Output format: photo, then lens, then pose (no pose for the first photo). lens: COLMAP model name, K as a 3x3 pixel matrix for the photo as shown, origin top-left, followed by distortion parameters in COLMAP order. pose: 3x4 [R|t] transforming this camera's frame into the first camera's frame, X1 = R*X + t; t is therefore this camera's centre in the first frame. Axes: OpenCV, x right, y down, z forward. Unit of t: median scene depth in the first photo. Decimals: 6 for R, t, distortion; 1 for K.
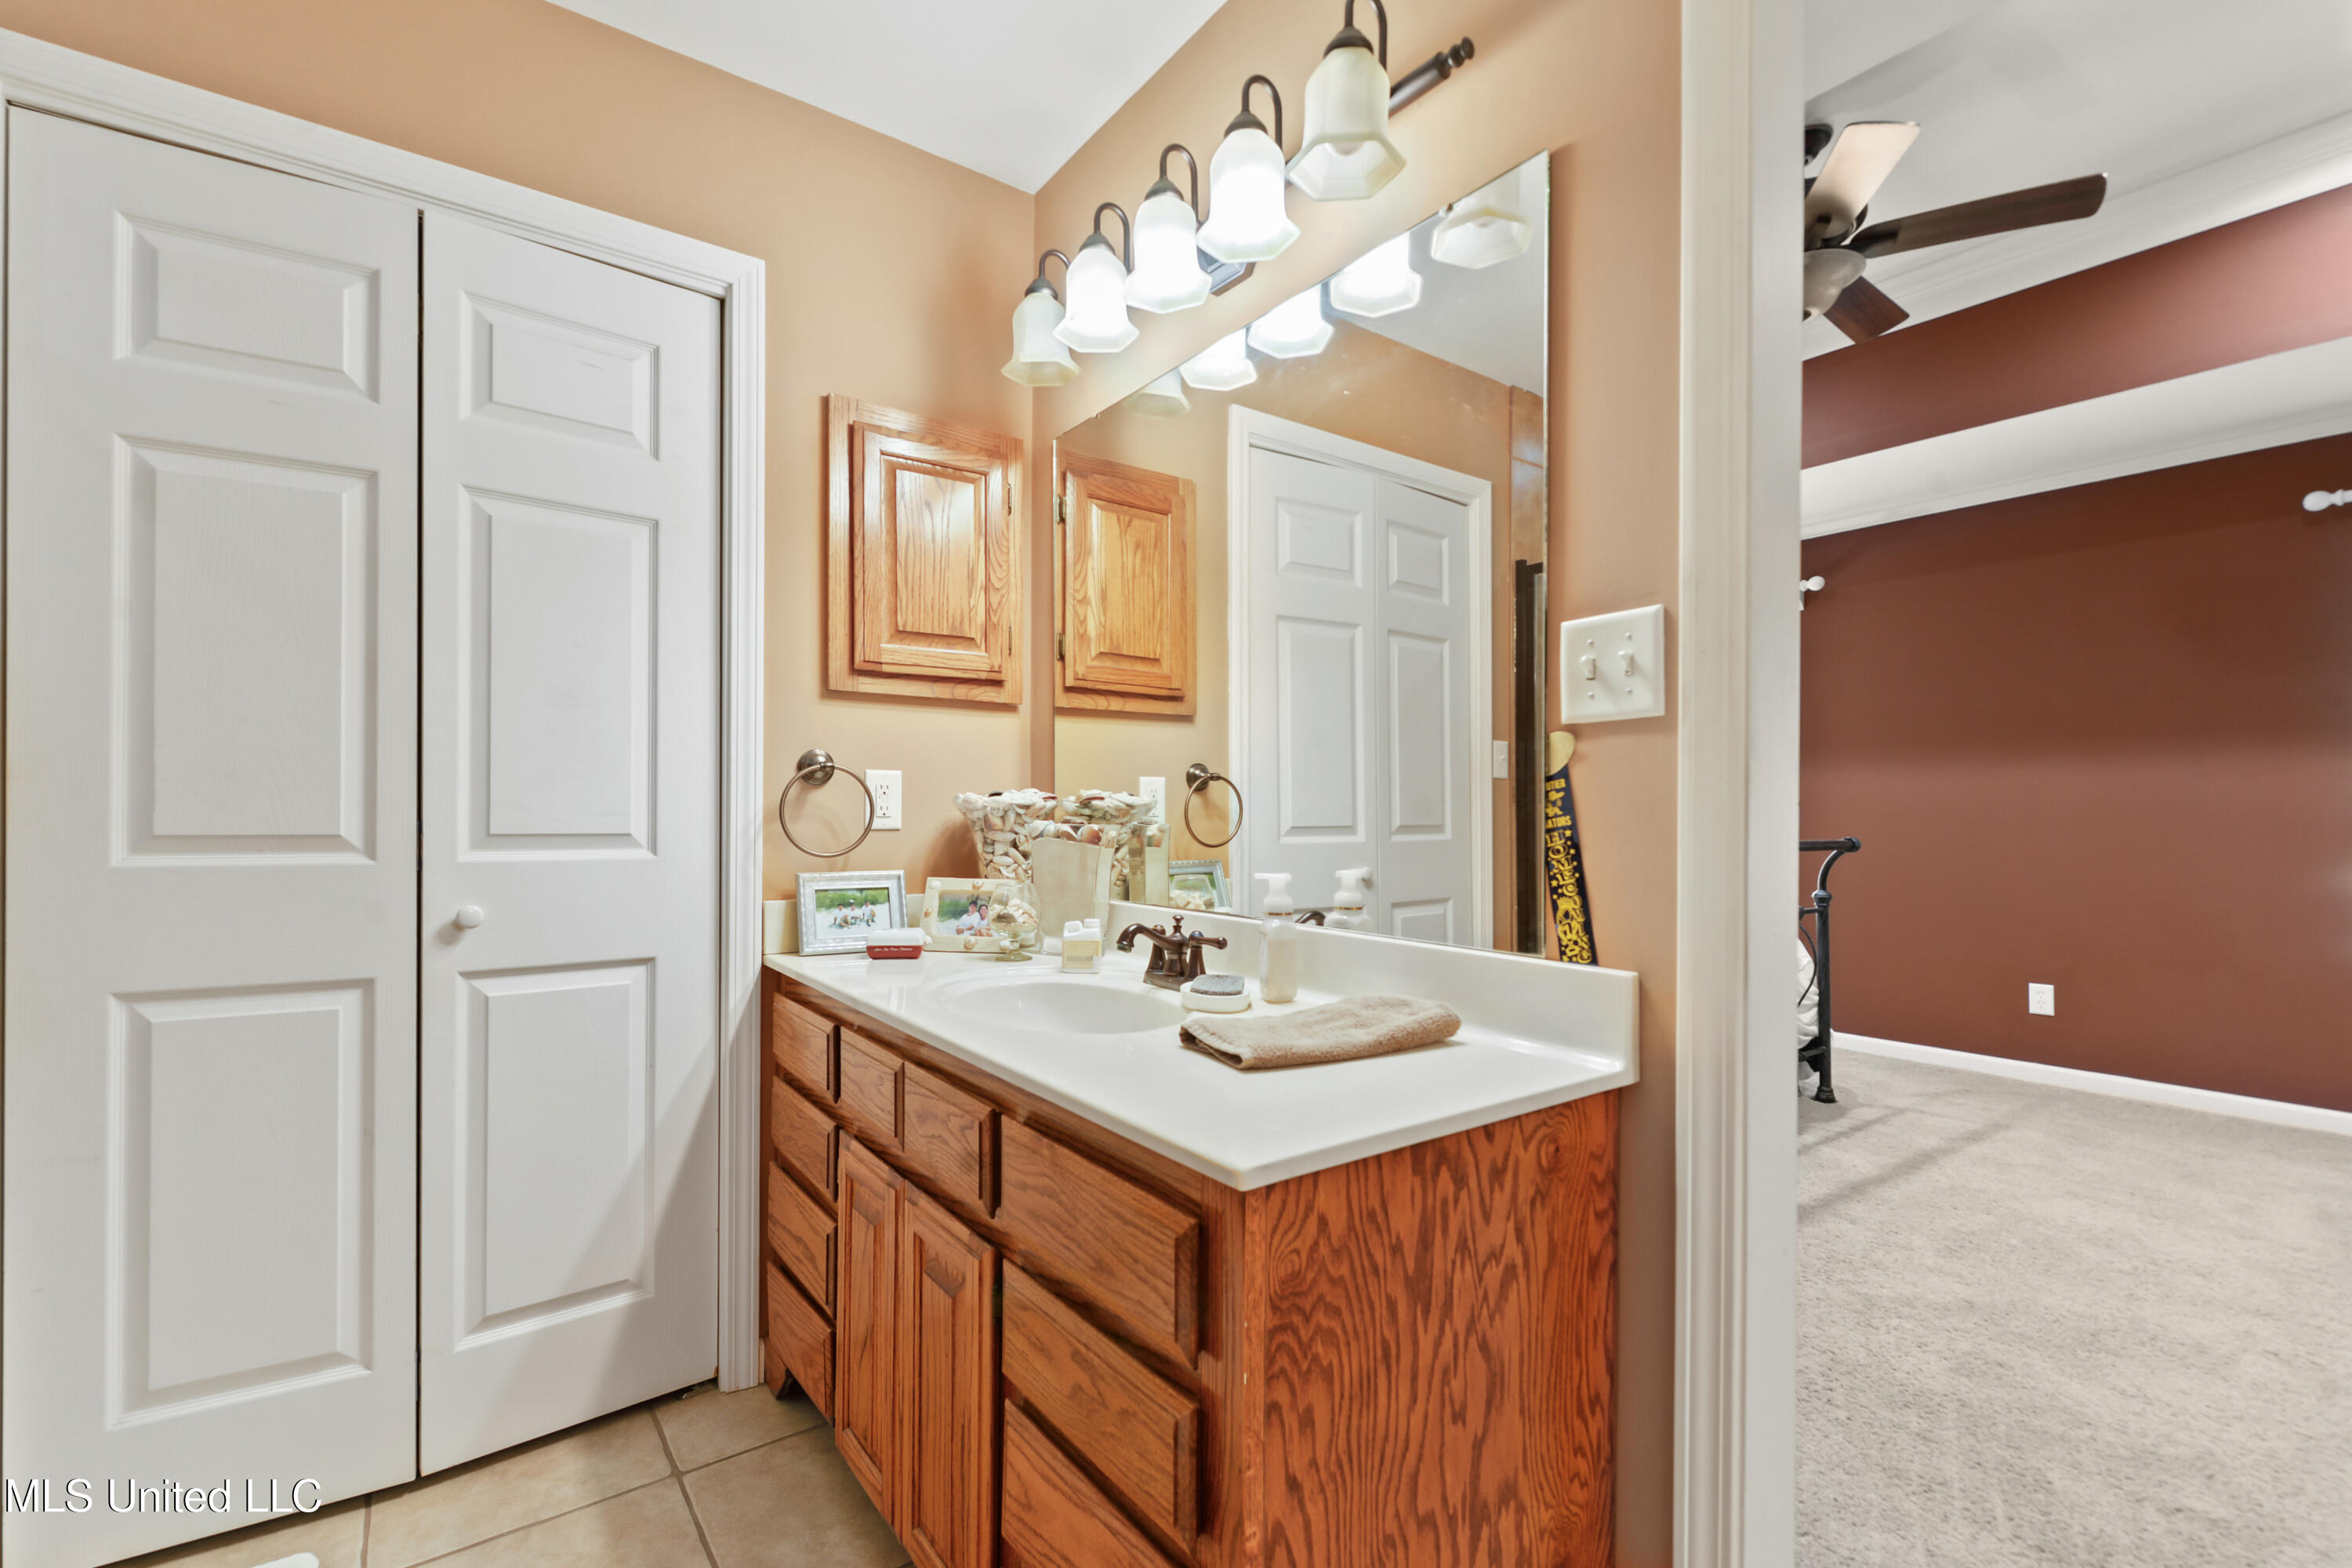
lens RADIAL K [[1049.3, 0, 1138.2], [0, 1049.3, 823.6], [0, 0, 1]] dist [0.002275, -0.000647]
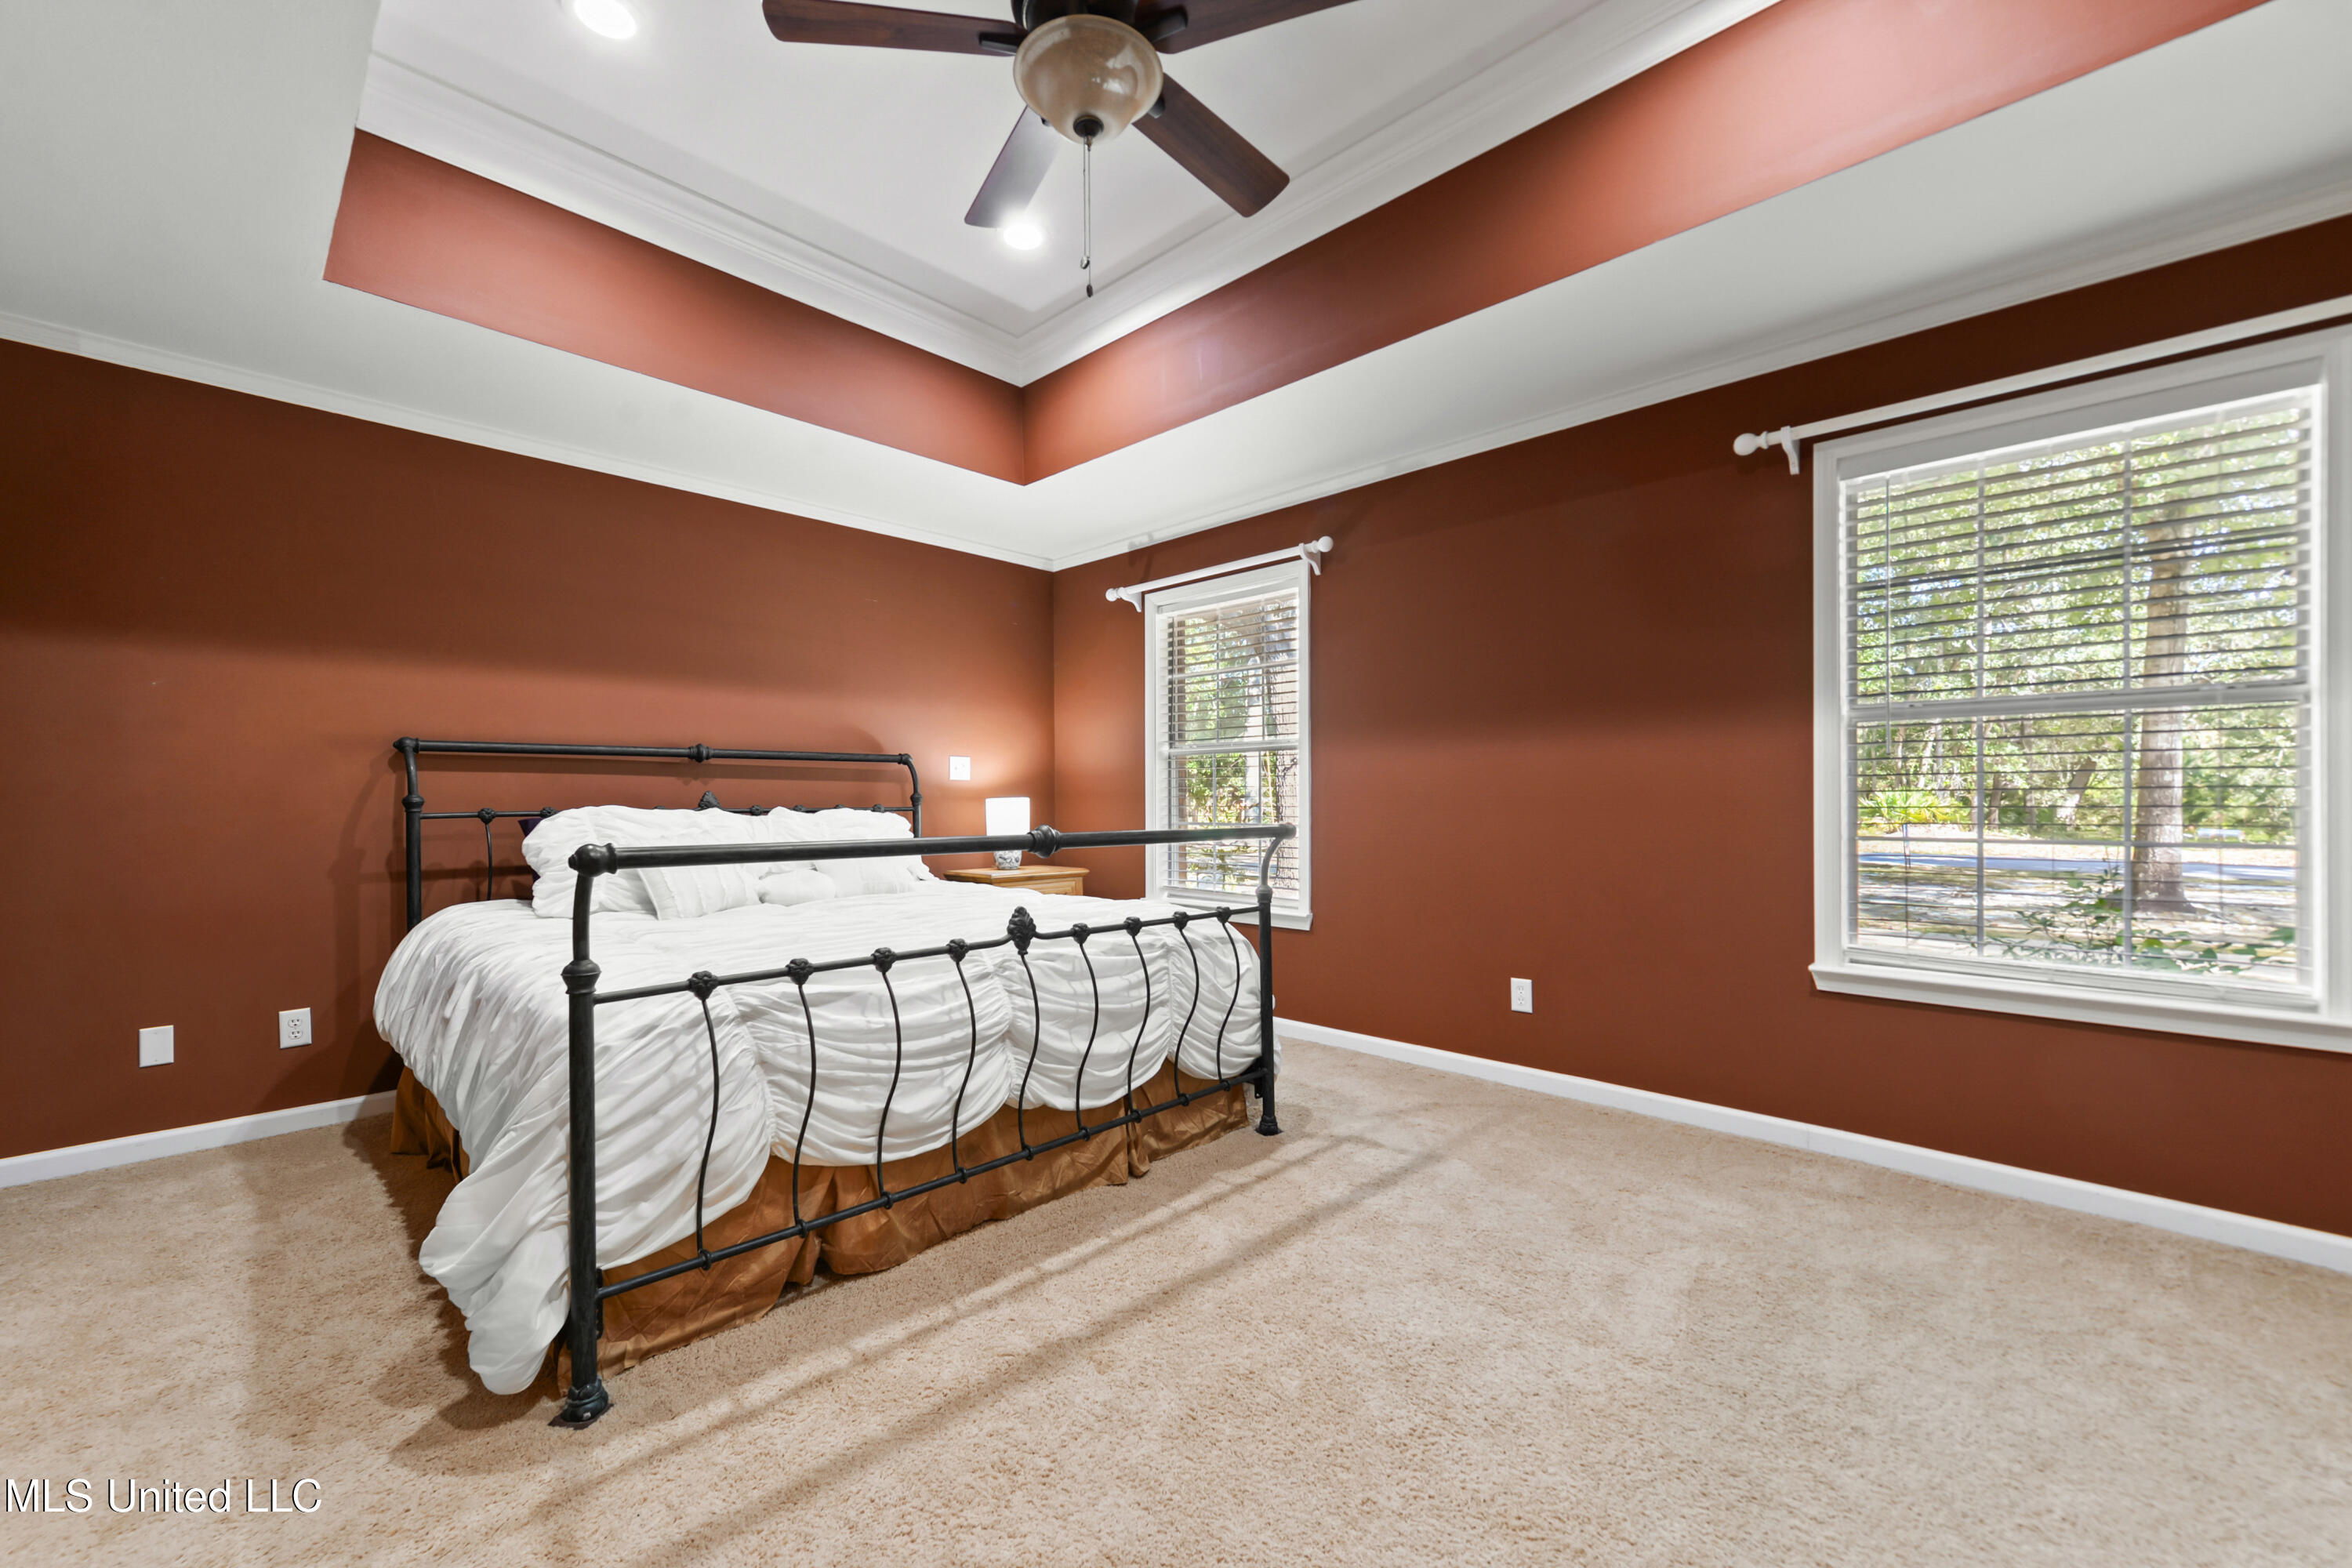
lens RADIAL K [[951.8, 0, 1170.3], [0, 951.8, 804.5], [0, 0, 1]] dist [0.008893, -0.000927]
pose [[0.983149, -0.010790, 0.182487, 0.767499], [0.011740, 0.999923, -0.004128, 0.003458], [-0.182429, 0.006201, 0.983200, 0.449516]]
